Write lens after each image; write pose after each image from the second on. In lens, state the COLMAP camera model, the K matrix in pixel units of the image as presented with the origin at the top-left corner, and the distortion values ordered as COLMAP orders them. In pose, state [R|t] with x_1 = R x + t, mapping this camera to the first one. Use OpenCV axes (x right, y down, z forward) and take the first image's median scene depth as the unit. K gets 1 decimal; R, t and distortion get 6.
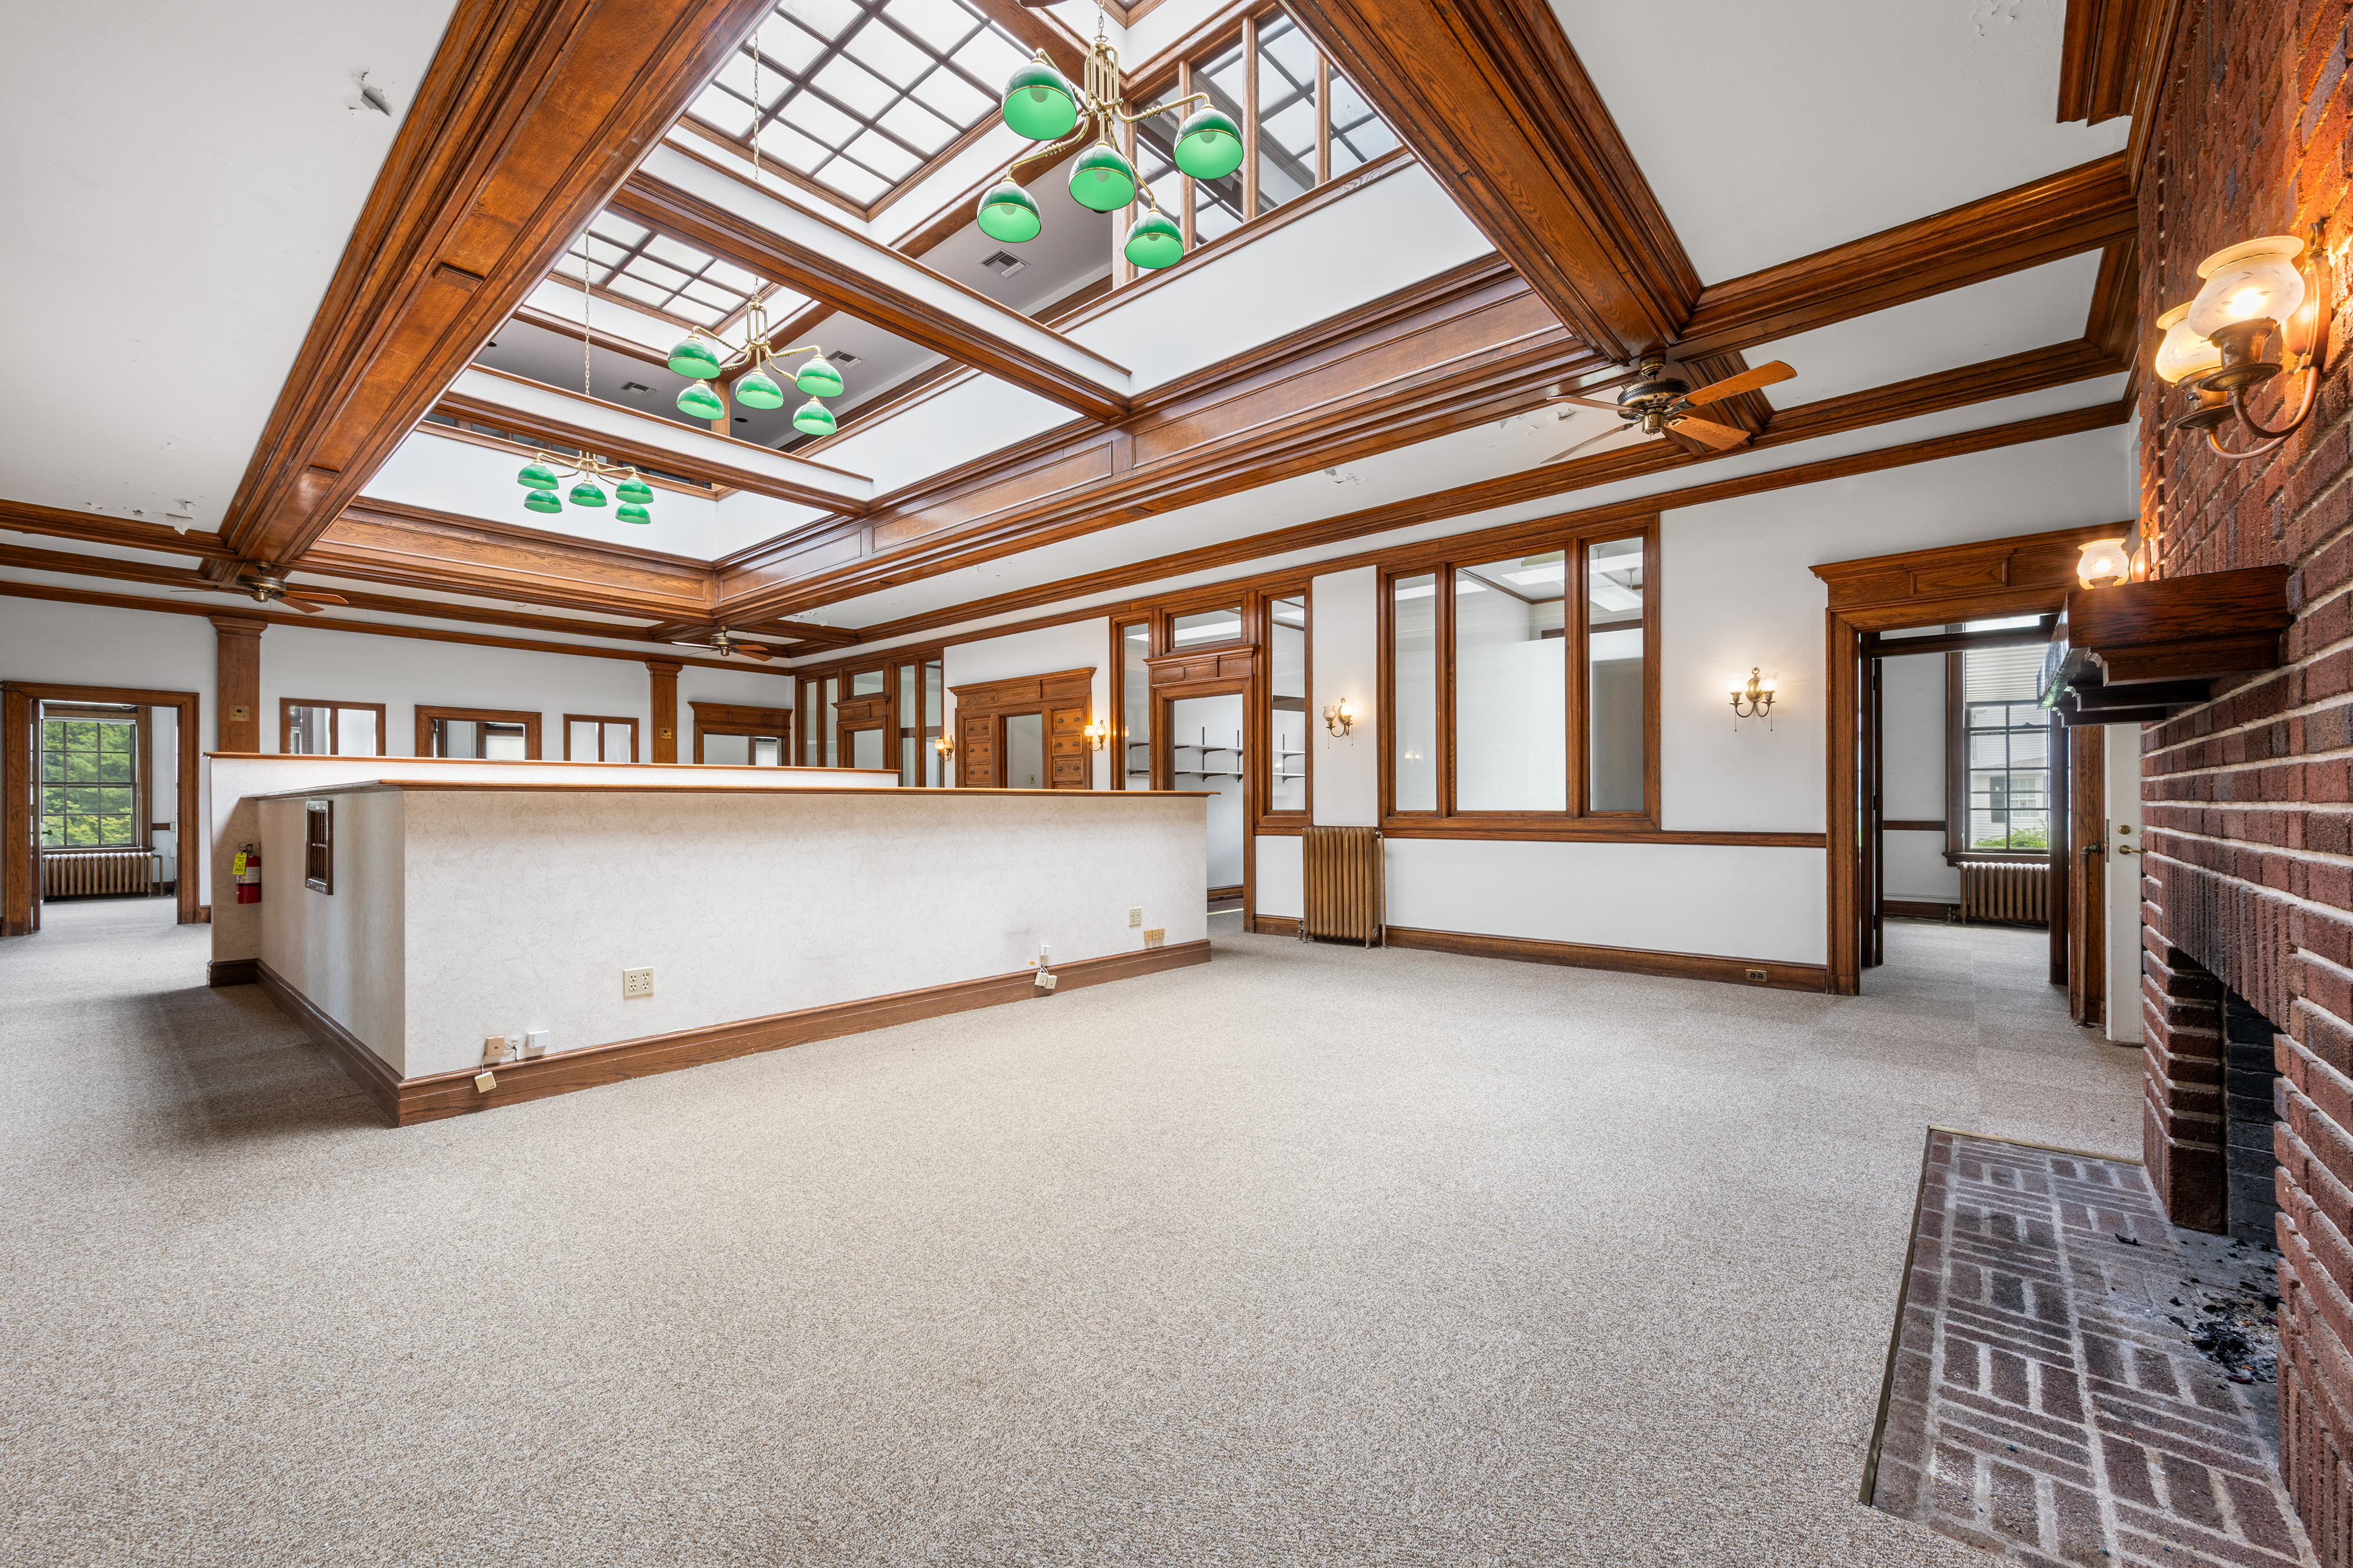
lens RADIAL K [[928.0, 0, 1177.2], [0, 928.0, 797.4], [0, 0, 1]] dist [0.002317, 0.000007]
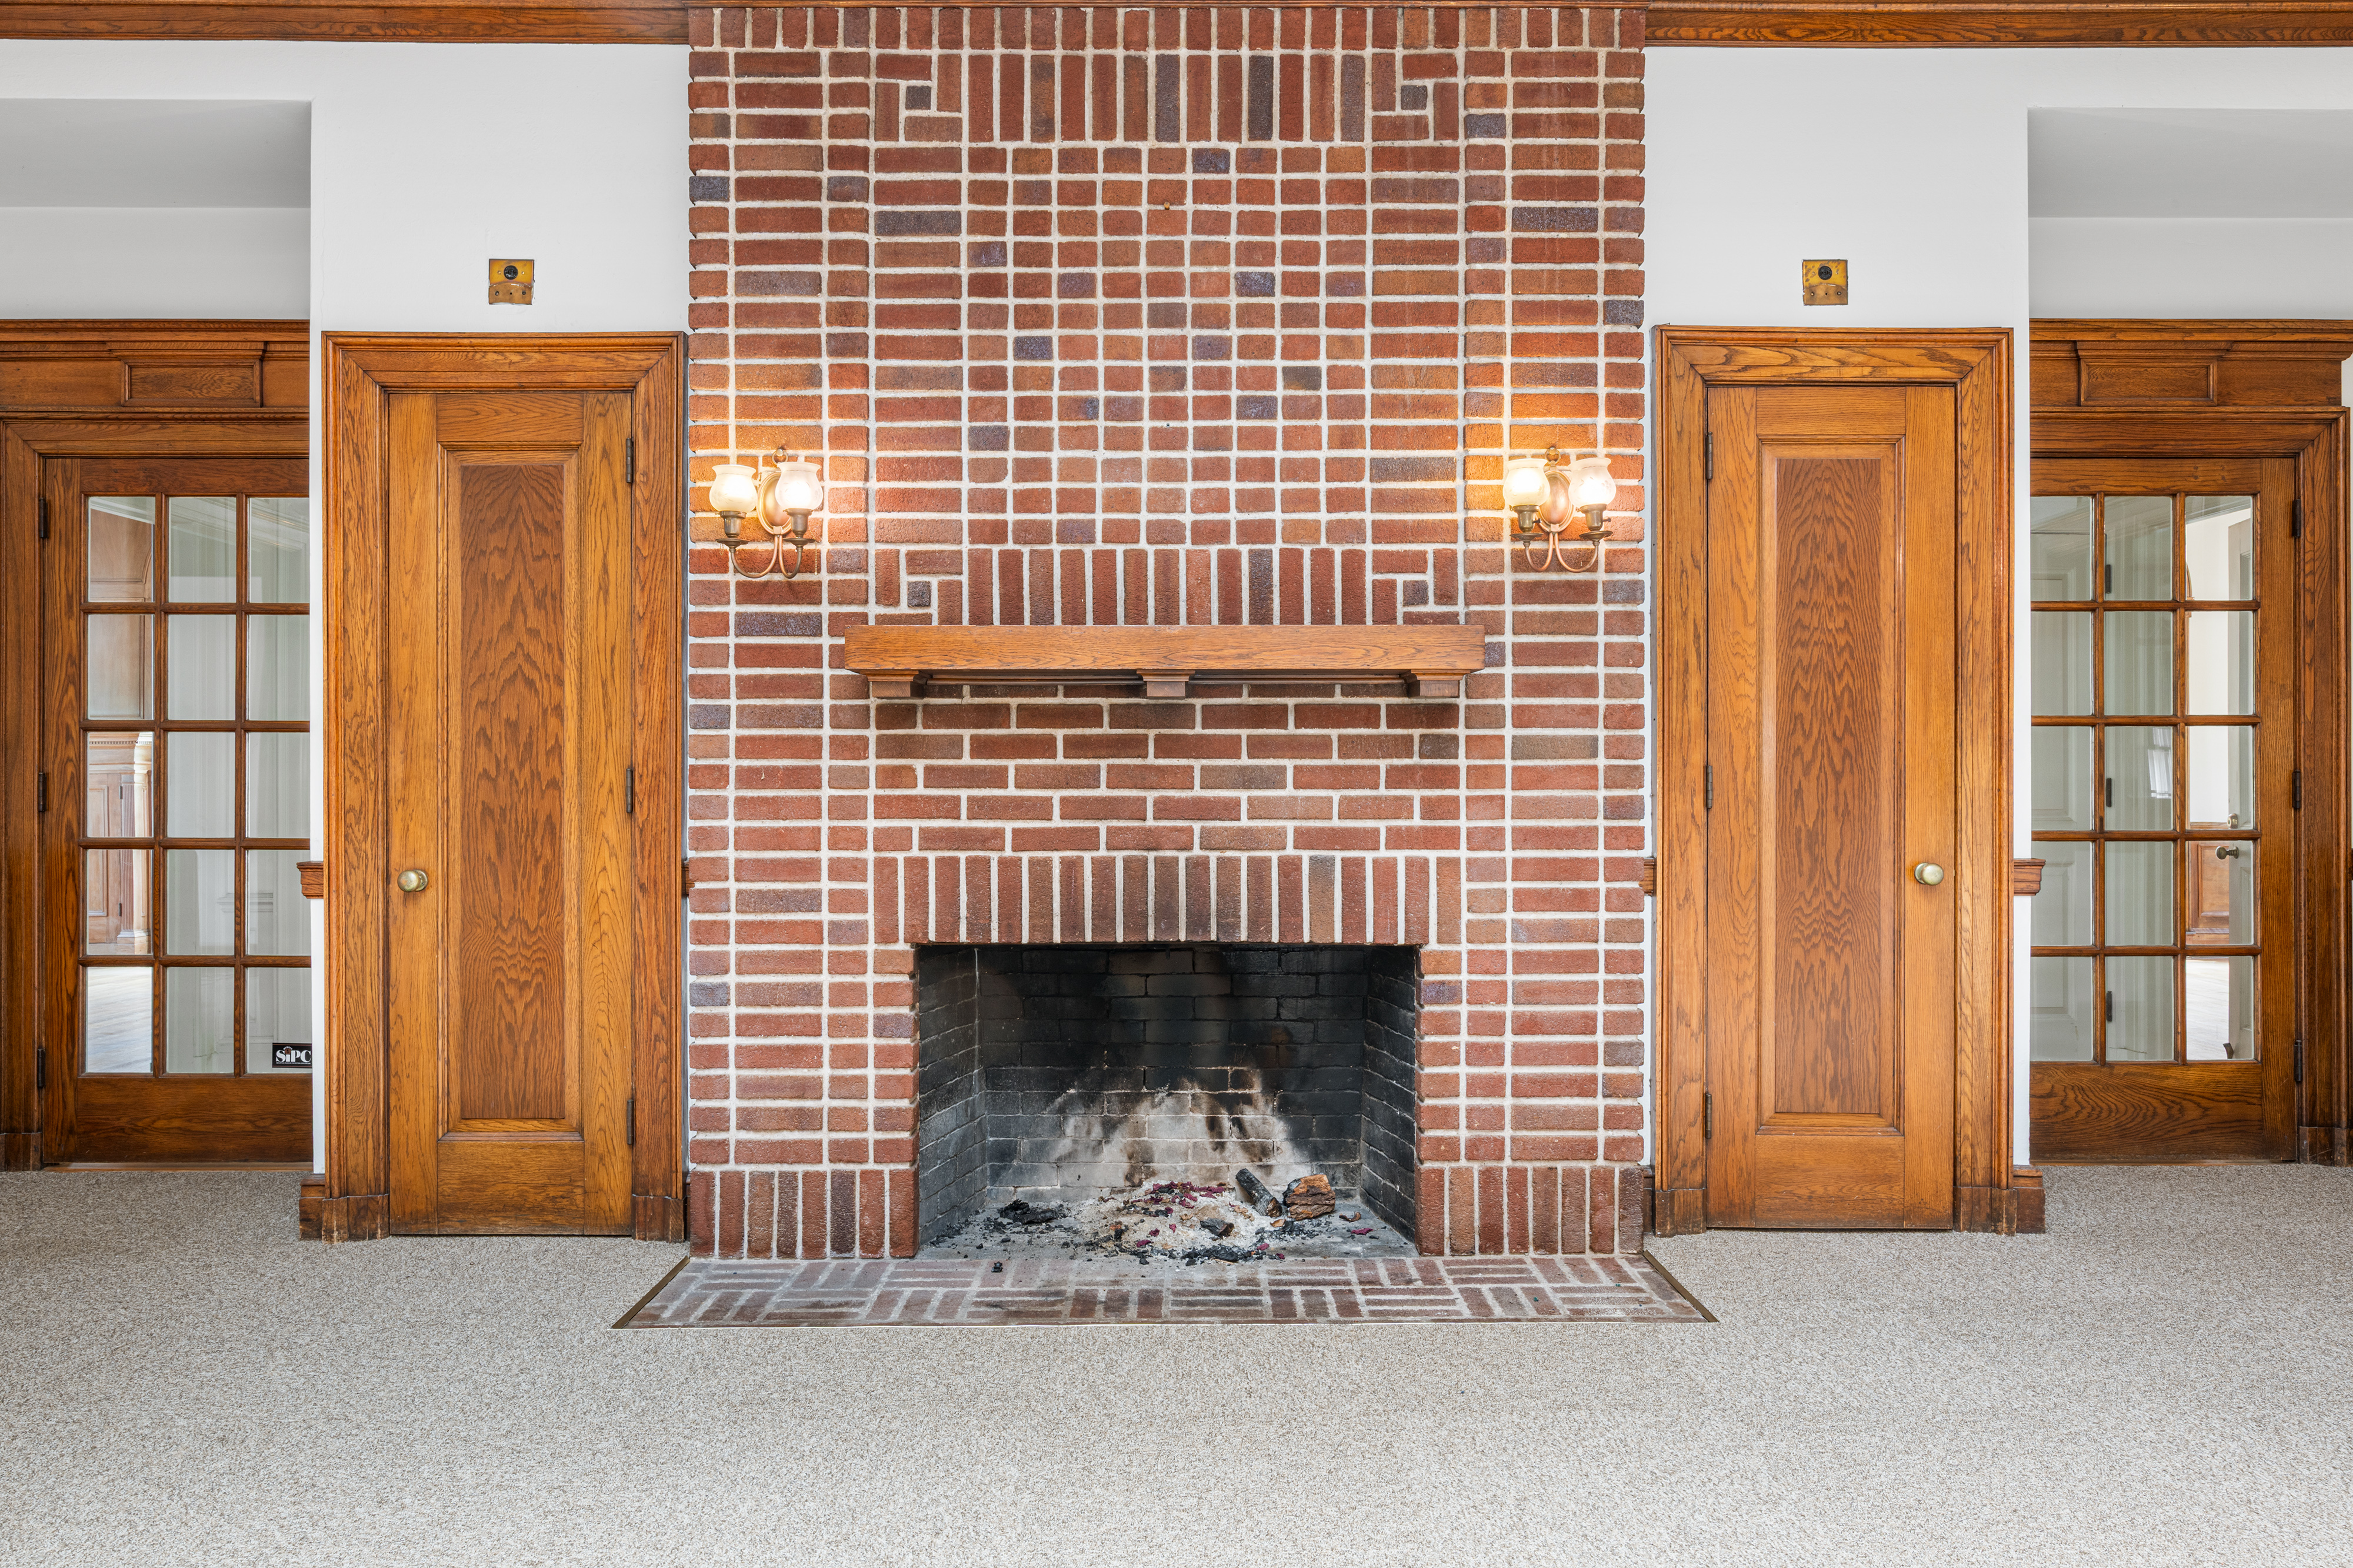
lens RADIAL K [[1621.8, 0, 1168.9], [0, 1621.8, 785.1], [0, 0, 1]] dist [-0.000626, -0.004722]
pose [[-0.656945, 0.001717, 0.753936, -0.115997], [-0.005518, 0.999960, -0.007085, 0.002166], [-0.753918, -0.008815, -0.656909, 0.724165]]
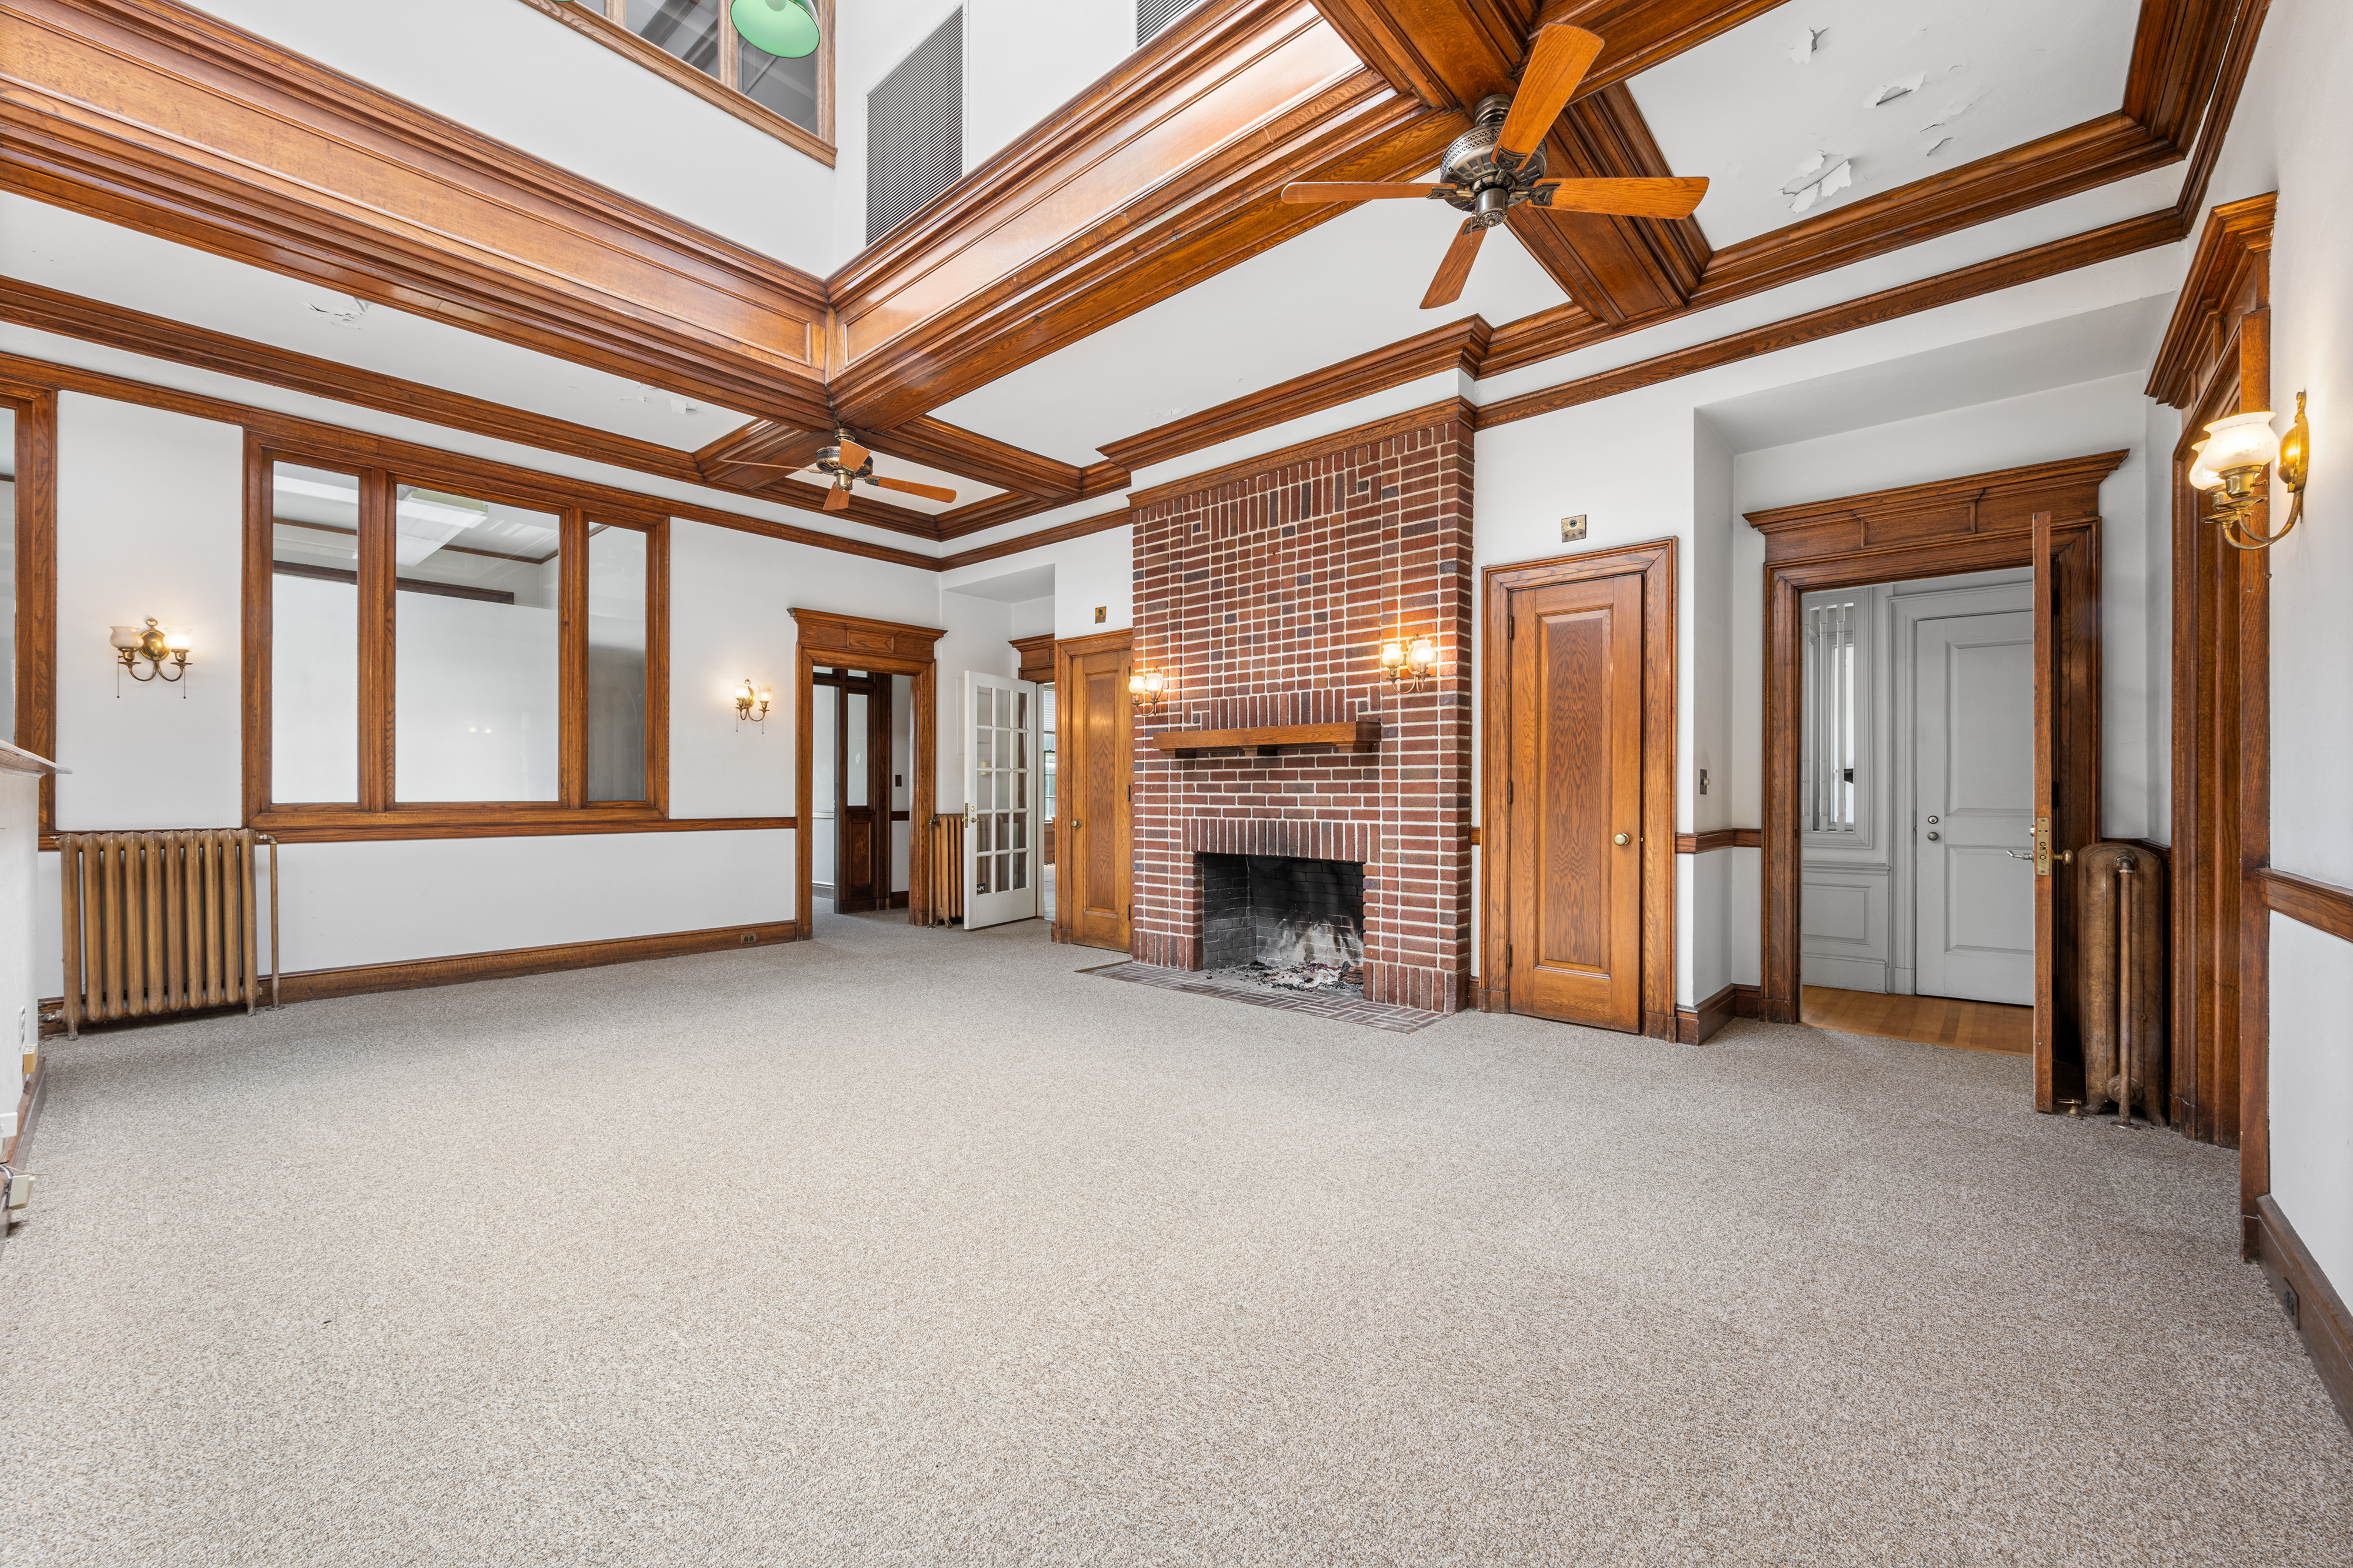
lens RADIAL K [[928.0, 0, 1191.1], [0, 928.0, 794.6], [0, 0, 1]] dist [0.002317, 0.000007]
pose [[0.007769, -0.001235, 0.999969, -0.512962], [-0.010174, 0.999947, 0.001314, 0.000439], [-0.999918, -0.010184, 0.007756, 0.387179]]
